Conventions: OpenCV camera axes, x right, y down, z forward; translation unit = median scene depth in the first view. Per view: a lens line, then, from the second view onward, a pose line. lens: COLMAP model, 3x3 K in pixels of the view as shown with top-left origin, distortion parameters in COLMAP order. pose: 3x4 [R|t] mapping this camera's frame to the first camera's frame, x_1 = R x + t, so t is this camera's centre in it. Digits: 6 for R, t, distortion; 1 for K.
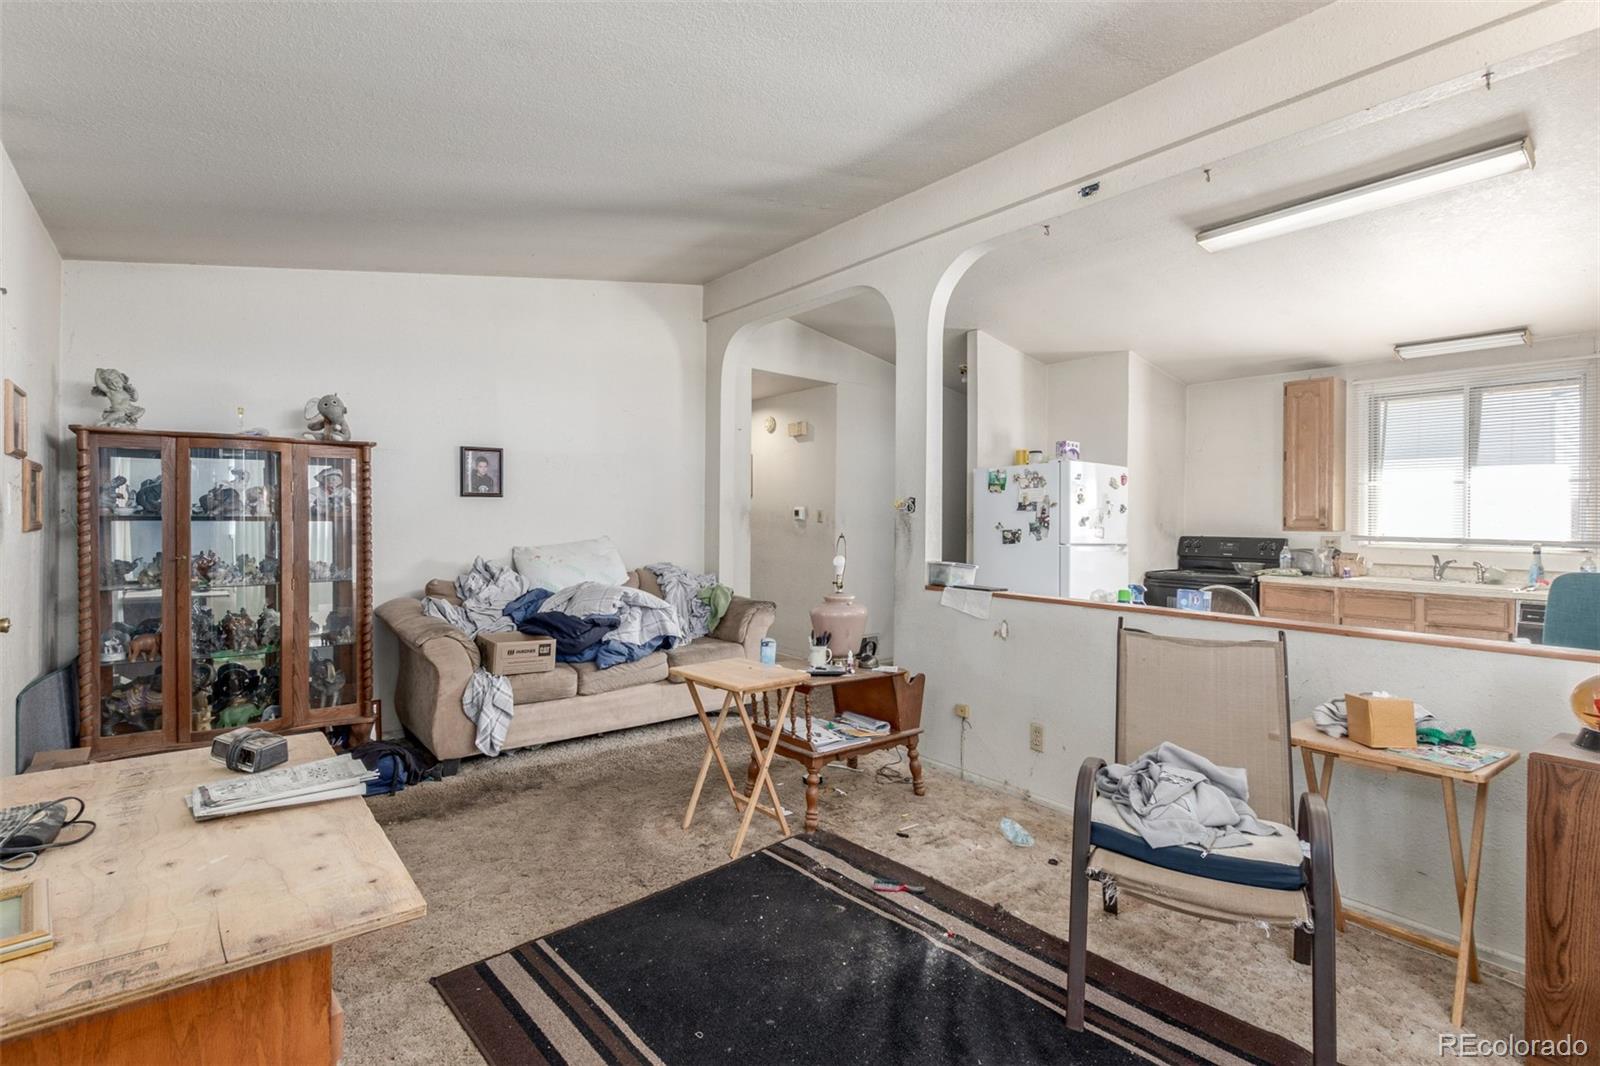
lens RADIAL K [[774.1, 0, 800.1], [0, 774.1, 524.0], [0, 0, 1]] dist [0.001797, -0.000003]
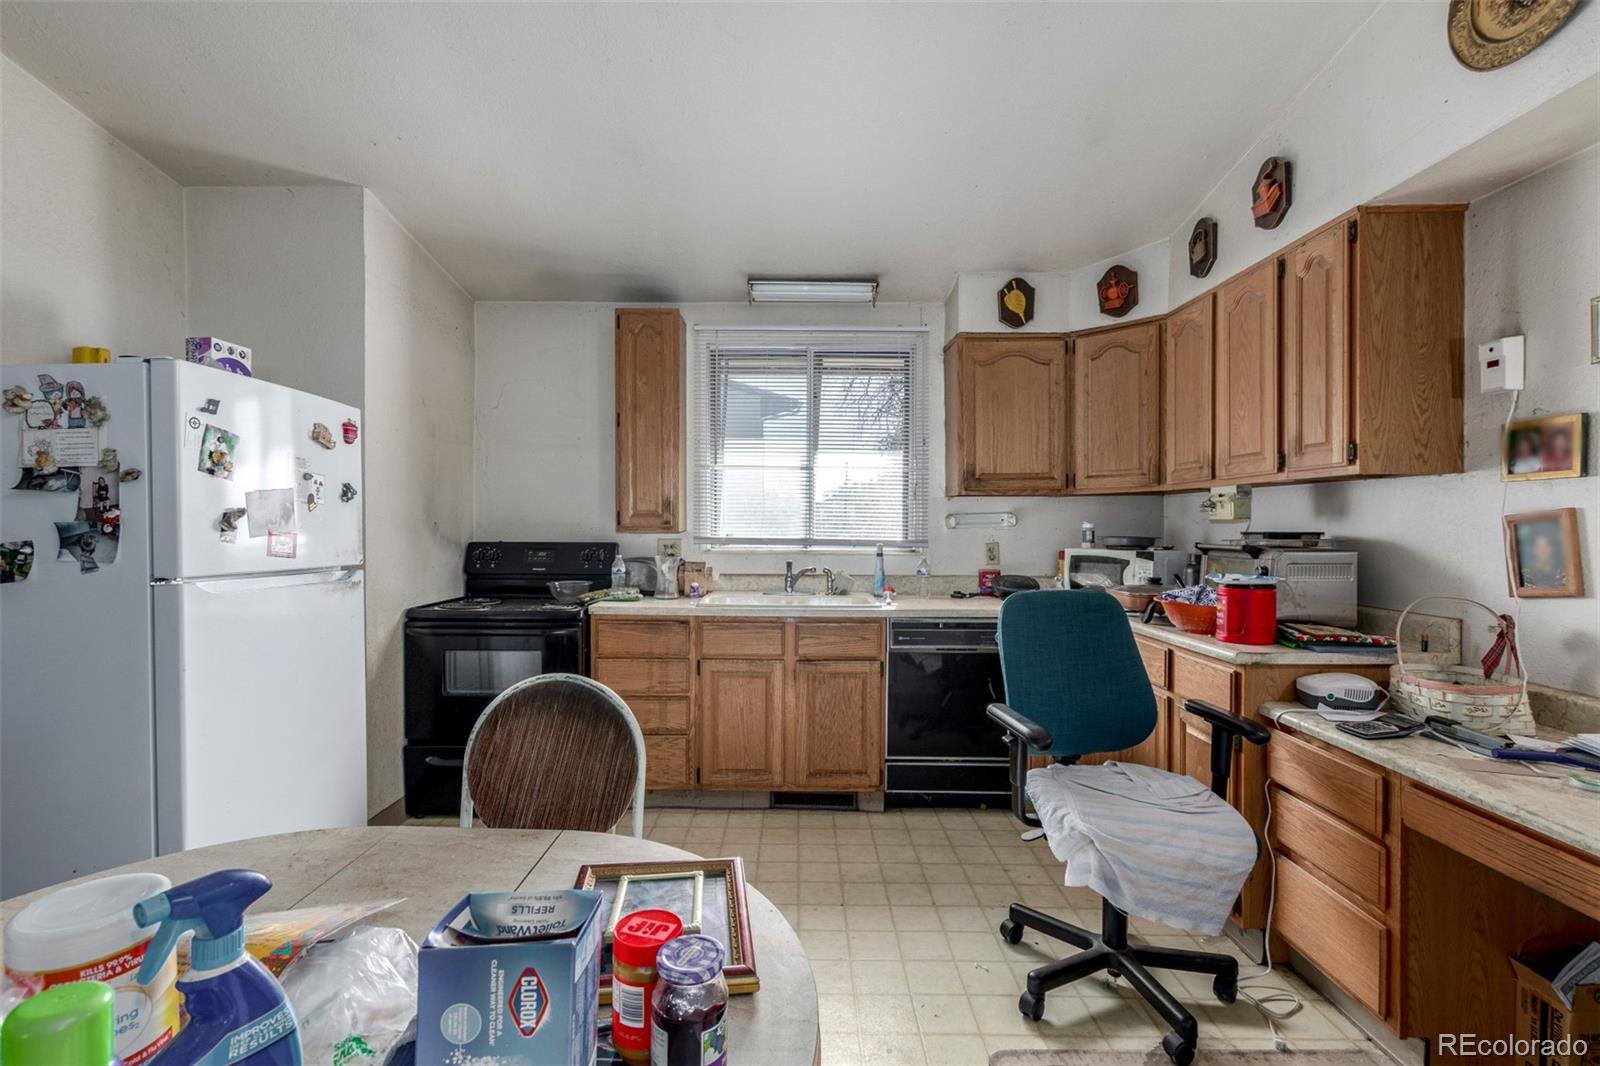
lens RADIAL K [[750.4, 0, 782.2], [0, 750.4, 535.4], [0, 0, 1]] dist [0.000042, -0.000625]
pose [[0.662346, -0.020245, 0.748924, 0.243221], [0.005136, 0.999734, 0.022483, -0.002260], [-0.749180, -0.011045, 0.662274, 0.484068]]
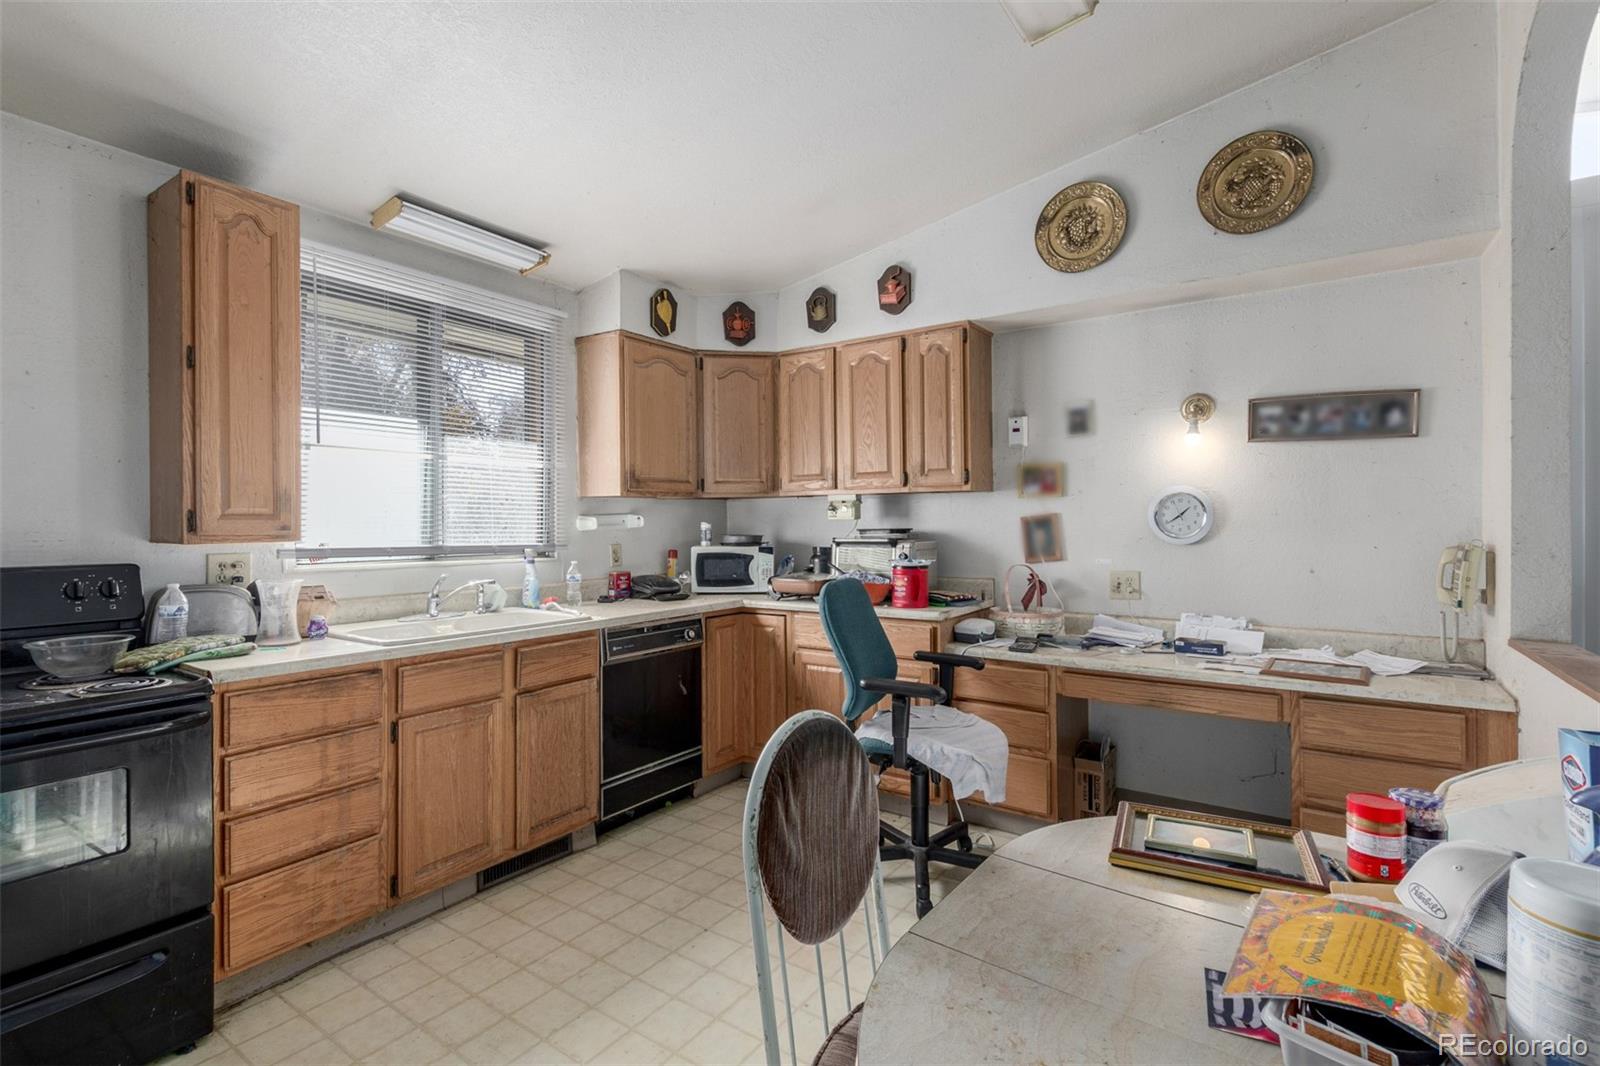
lens RADIAL K [[774.1, 0, 800.1], [0, 774.1, 524.0], [0, 0, 1]] dist [0.001797, -0.000003]
pose [[-0.276979, -0.010321, 0.960820, 0.161017], [0.004821, 0.999915, 0.012131, -0.005023], [-0.960864, 0.007992, -0.276906, 0.846855]]
